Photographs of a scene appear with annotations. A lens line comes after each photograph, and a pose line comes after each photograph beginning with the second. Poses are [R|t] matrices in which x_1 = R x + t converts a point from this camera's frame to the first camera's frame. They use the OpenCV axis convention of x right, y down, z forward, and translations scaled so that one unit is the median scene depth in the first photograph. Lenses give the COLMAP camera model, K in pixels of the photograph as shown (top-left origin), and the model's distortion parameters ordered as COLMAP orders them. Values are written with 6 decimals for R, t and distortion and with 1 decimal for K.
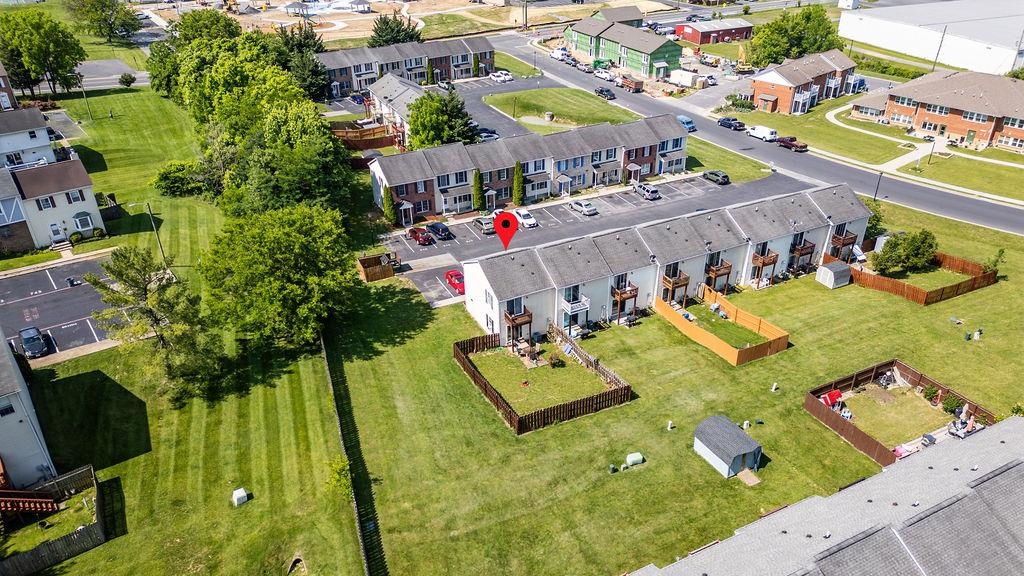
lens RADIAL K [[712.7, 0, 512.0], [0, 712.7, 288.0], [0, 0, 1]] dist [0.070761, -0.068983]
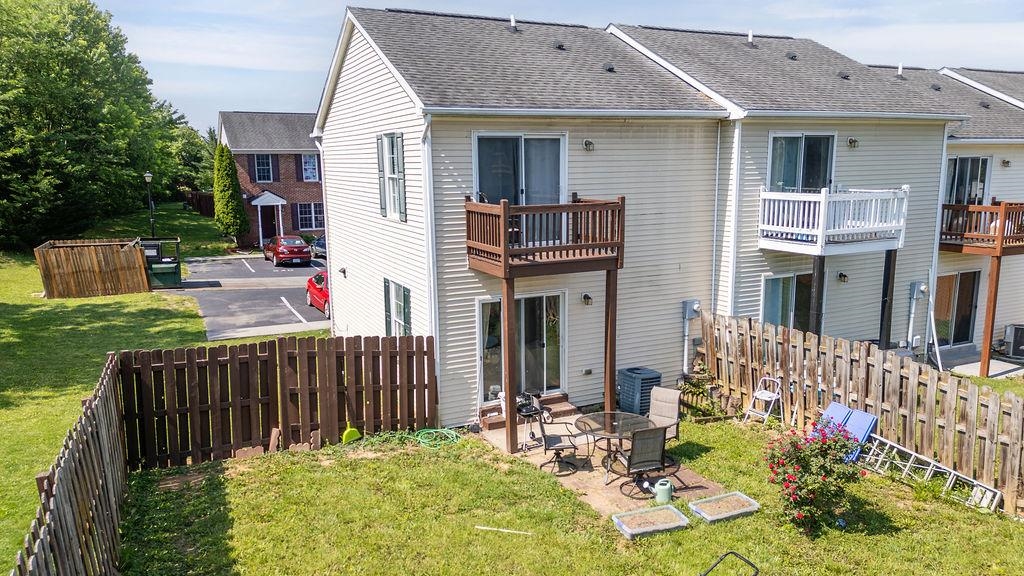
lens RADIAL K [[712.7, 0, 512.0], [0, 712.7, 288.0], [0, 0, 1]] dist [0.070761, -0.068983]
pose [[0.999938, 0.010881, -0.002459, 0.001425], [-0.011062, 0.938761, -0.344391, 0.110315], [-0.001439, 0.344397, 0.938823, 0.815818]]
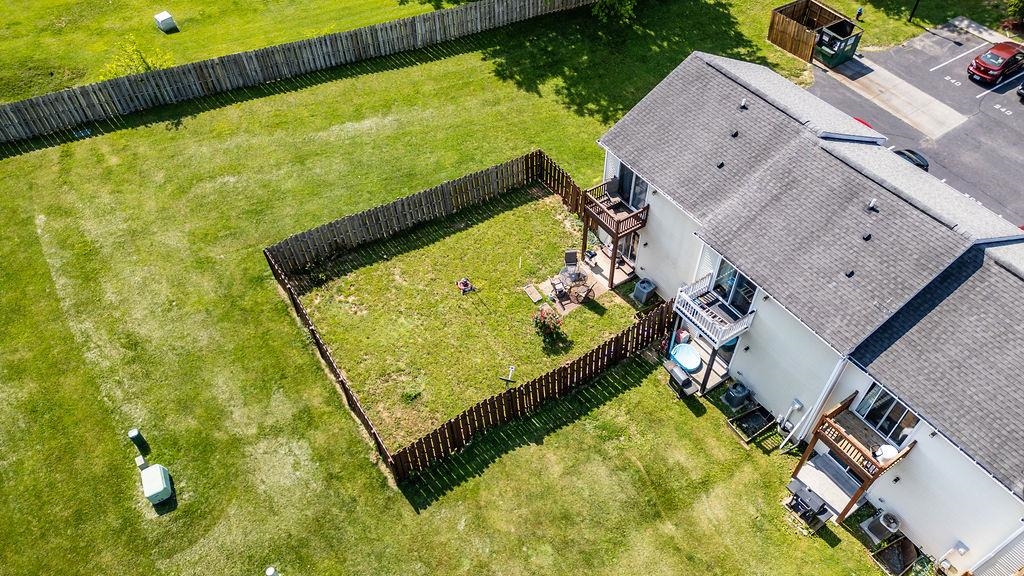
lens RADIAL K [[712.7, 0, 512.0], [0, 712.7, 288.0], [0, 0, 1]] dist [0.070761, -0.068983]
pose [[0.127427, 0.755993, -0.642057, 0.299516], [-0.485649, 0.611983, 0.624197, -0.160314], [0.864817, 0.232275, 0.445130, 0.746233]]
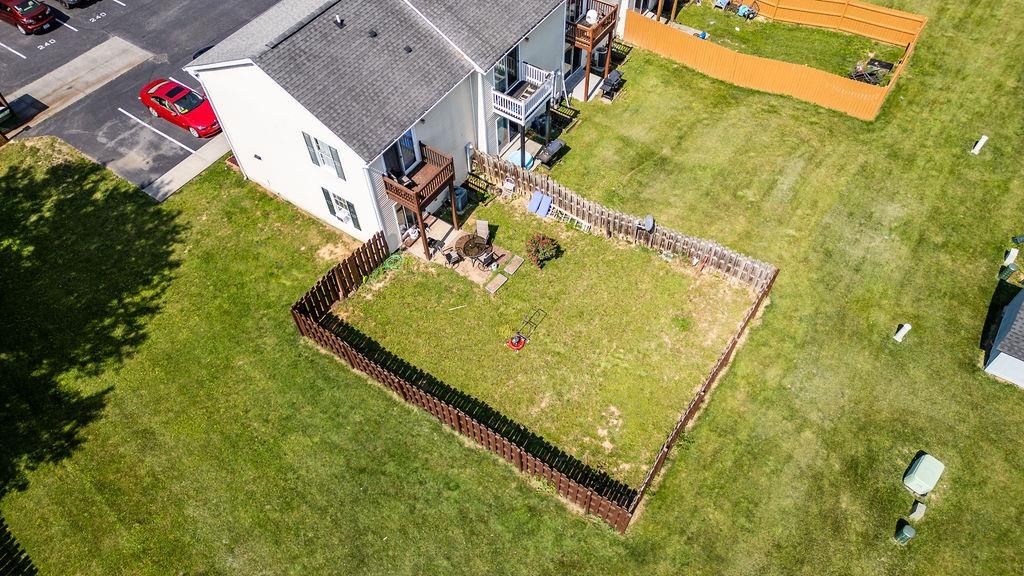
lens RADIAL K [[712.7, 0, 512.0], [0, 712.7, 288.0], [0, 0, 1]] dist [0.070761, -0.068983]
pose [[0.874177, -0.393898, 0.284005, -0.079531], [0.247469, 0.864560, 0.437374, -0.063616], [-0.417819, -0.312060, 0.853256, 0.608076]]
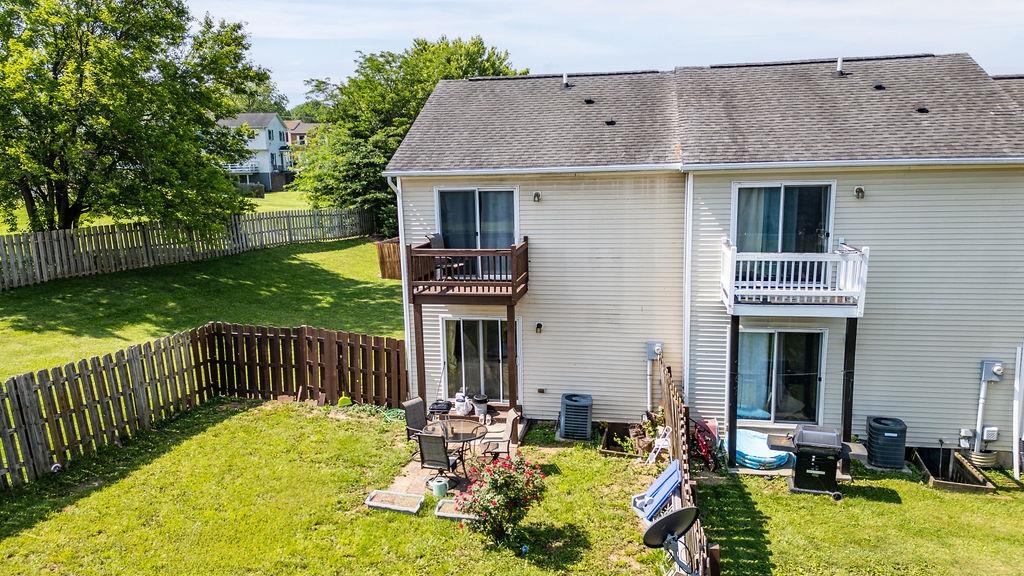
lens RADIAL K [[712.7, 0, 512.0], [0, 712.7, 288.0], [0, 0, 1]] dist [0.070761, -0.068983]
pose [[0.804897, 0.108018, -0.583500, 0.140873], [-0.294933, 0.926066, -0.235406, 0.090208], [0.514932, 0.361571, 0.777246, 0.815904]]
